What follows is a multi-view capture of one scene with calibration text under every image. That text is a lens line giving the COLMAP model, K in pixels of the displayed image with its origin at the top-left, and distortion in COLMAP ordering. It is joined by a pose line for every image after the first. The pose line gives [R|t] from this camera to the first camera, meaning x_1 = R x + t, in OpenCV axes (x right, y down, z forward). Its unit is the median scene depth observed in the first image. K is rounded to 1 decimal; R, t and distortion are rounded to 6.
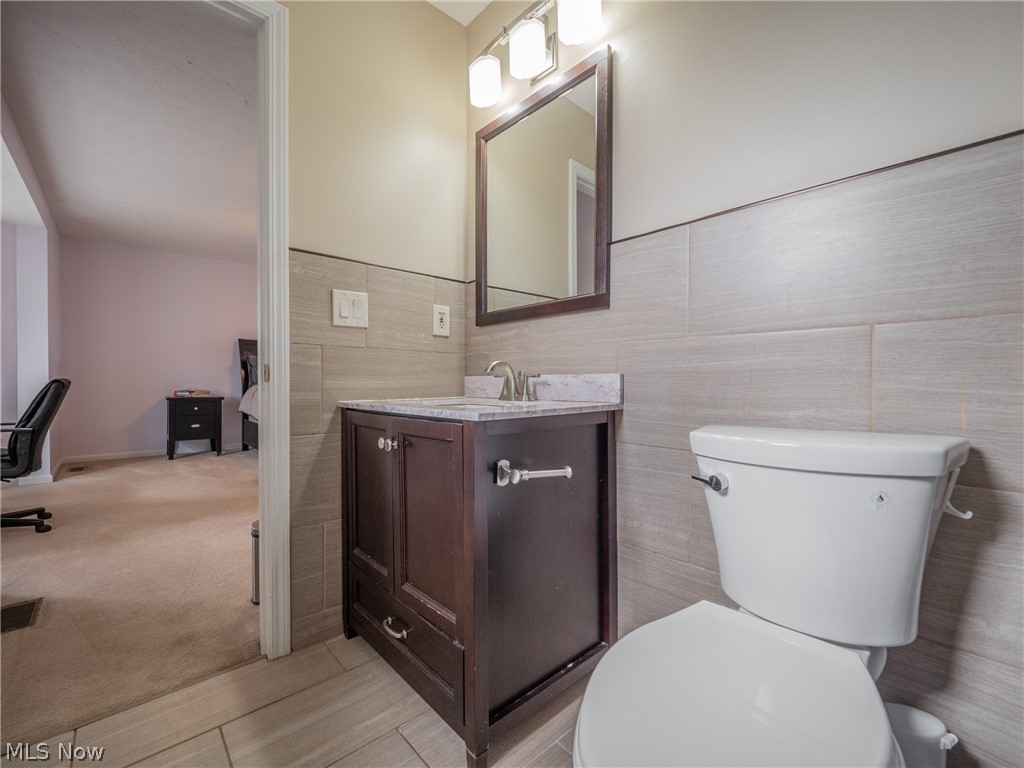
lens RADIAL K [[440.0, 0, 509.7], [0, 440.0, 384.6], [0, 0, 1]] dist [-0.002290, -0.000067]
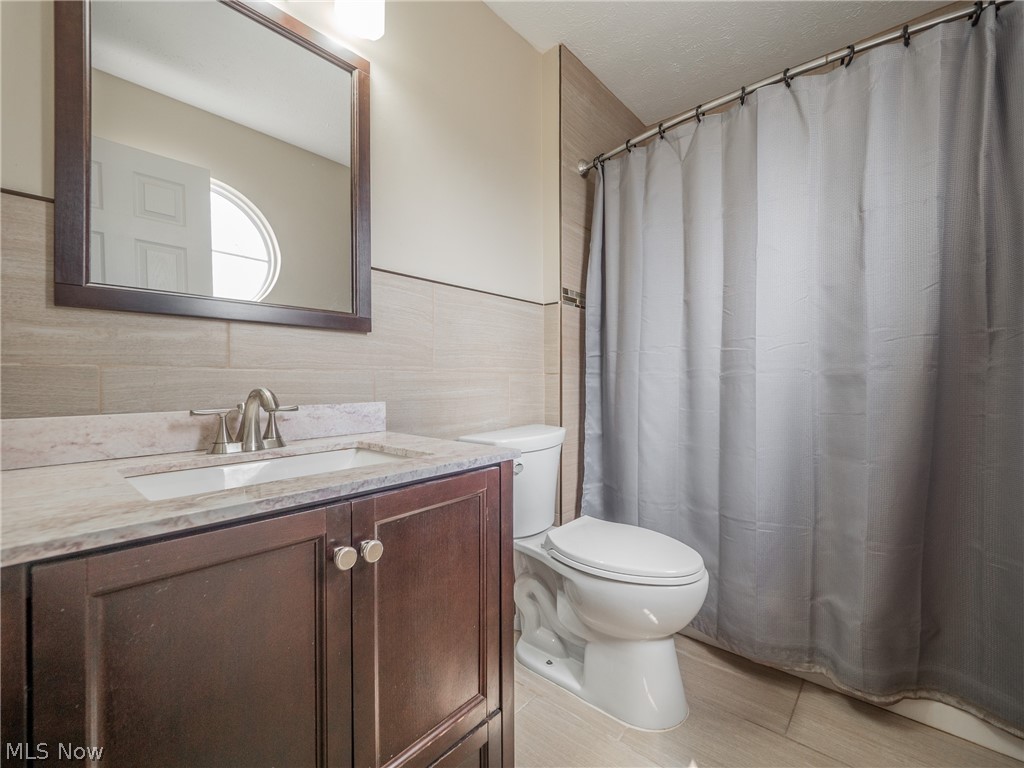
lens RADIAL K [[440.0, 0, 509.4], [0, 440.0, 382.0], [0, 0, 1]] dist [-0.002290, -0.000067]
pose [[-0.113019, -0.000226, 0.993593, -0.773253], [0.012714, 0.999918, 0.001674, -0.067305], [-0.993512, 0.012822, -0.113006, 0.812919]]
